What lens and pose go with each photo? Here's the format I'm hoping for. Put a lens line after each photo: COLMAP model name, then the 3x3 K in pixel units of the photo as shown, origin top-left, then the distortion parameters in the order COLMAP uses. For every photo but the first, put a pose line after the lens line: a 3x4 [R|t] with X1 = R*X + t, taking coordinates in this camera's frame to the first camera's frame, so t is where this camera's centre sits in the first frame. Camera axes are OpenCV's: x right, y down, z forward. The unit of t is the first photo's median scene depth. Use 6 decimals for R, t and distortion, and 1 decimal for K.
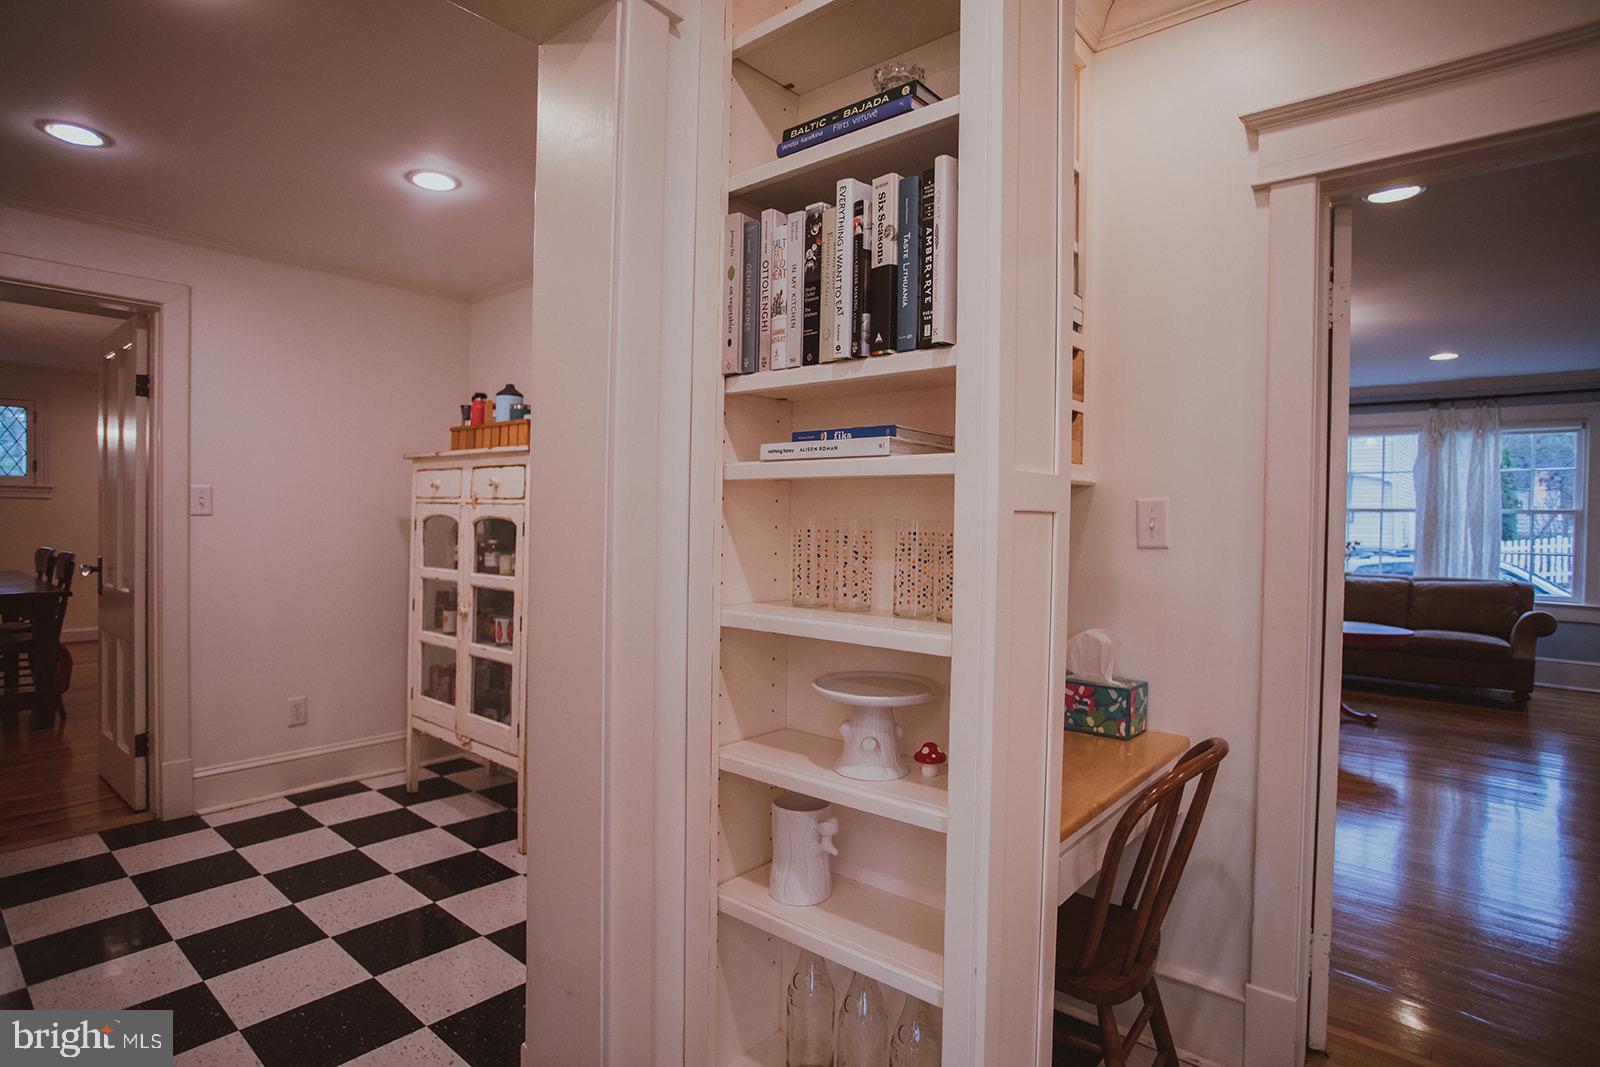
lens RADIAL K [[775.5, 0, 784.5], [0, 775.5, 541.6], [0, 0, 1]] dist [-0.058812, 0.012363]
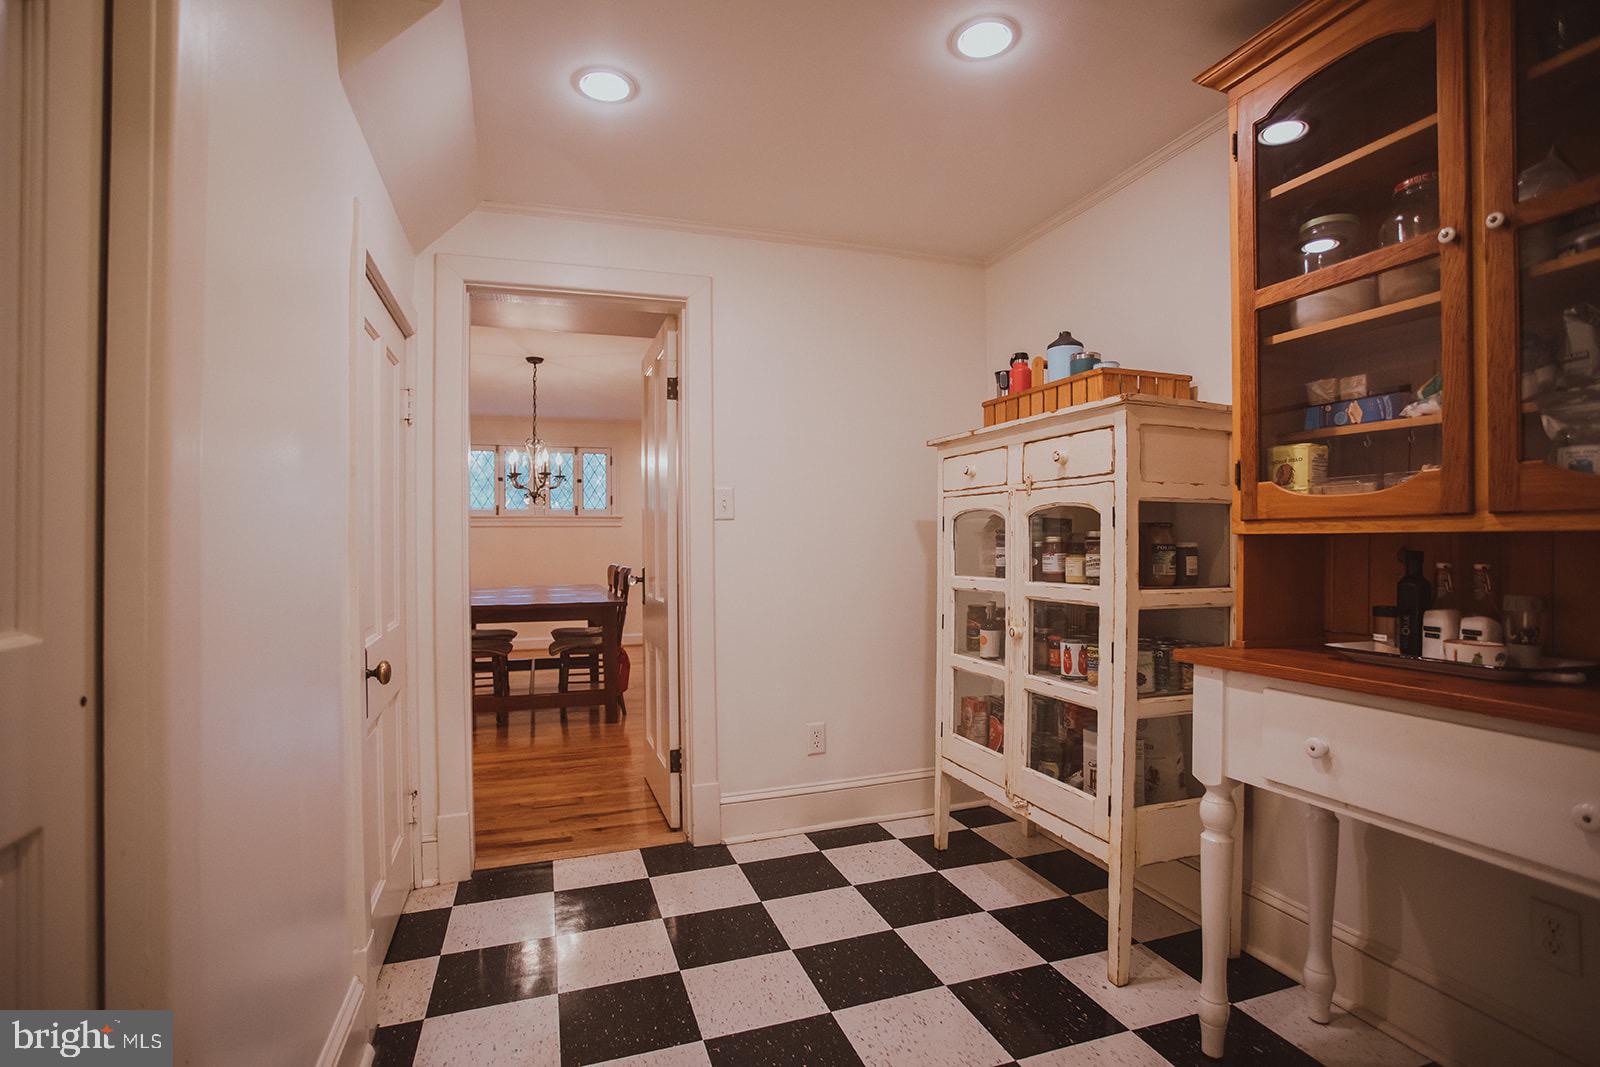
lens RADIAL K [[783.5, 0, 812.9], [0, 783.5, 545.7], [0, 0, 1]] dist [-0.056886, 0.016082]
pose [[0.855517, -0.022938, -0.517266, -0.183968], [0.014237, 0.999683, -0.020784, 0.018042], [0.517579, 0.010417, 0.855572, 0.227053]]
